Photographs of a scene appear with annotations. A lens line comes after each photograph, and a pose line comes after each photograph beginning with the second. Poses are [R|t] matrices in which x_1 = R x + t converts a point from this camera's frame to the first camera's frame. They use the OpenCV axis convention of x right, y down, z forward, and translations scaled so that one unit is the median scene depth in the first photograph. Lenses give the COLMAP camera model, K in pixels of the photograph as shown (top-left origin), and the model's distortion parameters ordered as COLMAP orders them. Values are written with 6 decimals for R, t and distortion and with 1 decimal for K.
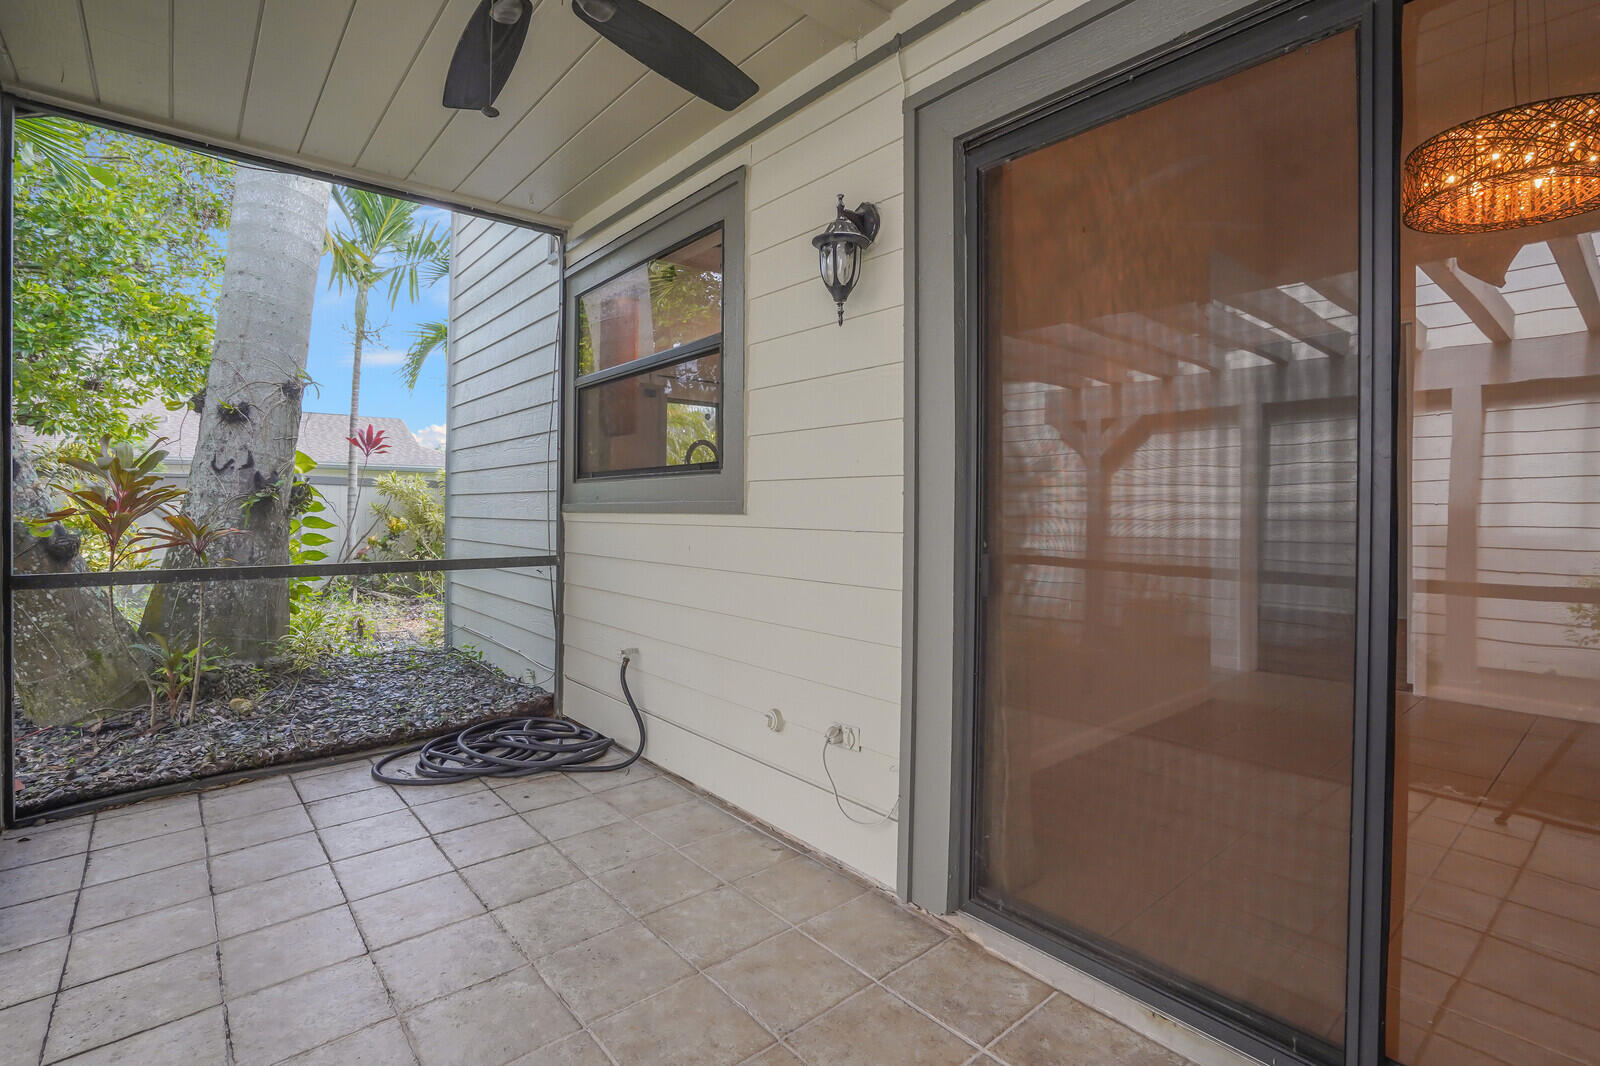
lens RADIAL K [[738.2, 0, 796.8], [0, 738.2, 515.5], [0, 0, 1]] dist [-0.017992, 0.000362]
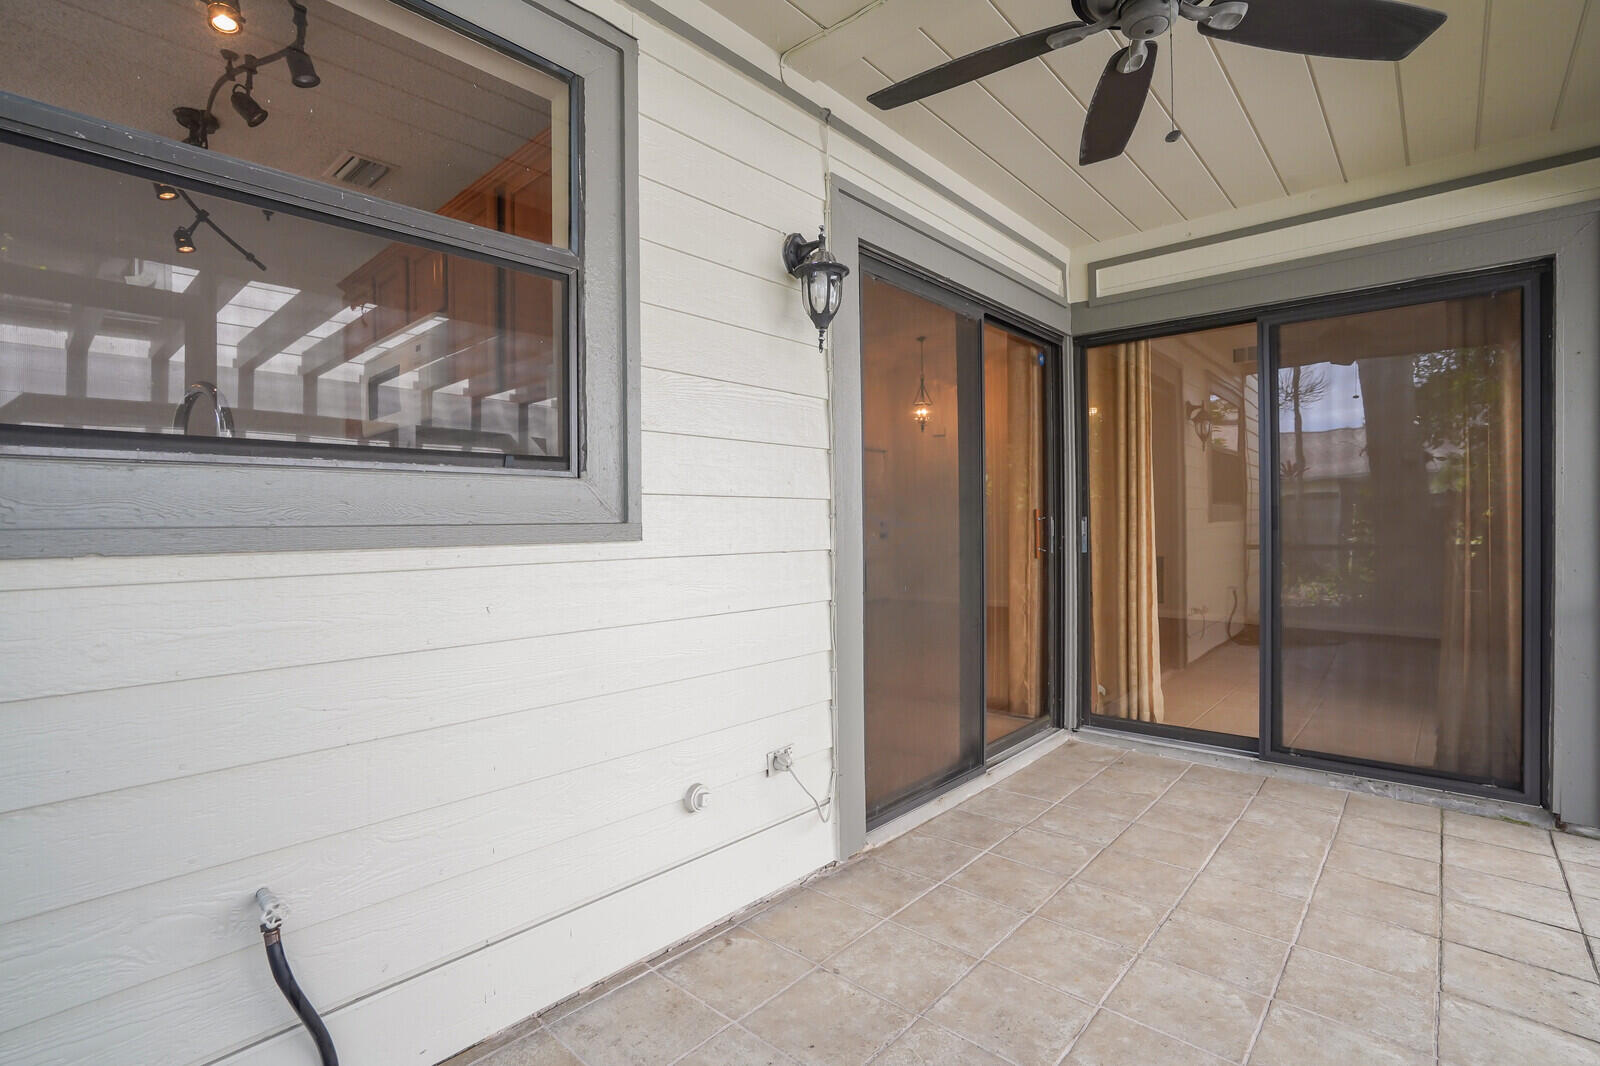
lens RADIAL K [[738.2, 0, 796.7], [0, 738.2, 530.0], [0, 0, 1]] dist [-0.017992, 0.000362]
pose [[-0.111782, -0.018377, 0.993563, -0.978858], [0.008244, 0.999777, 0.019420, -0.030115], [-0.993699, 0.010361, -0.111606, 1.163605]]
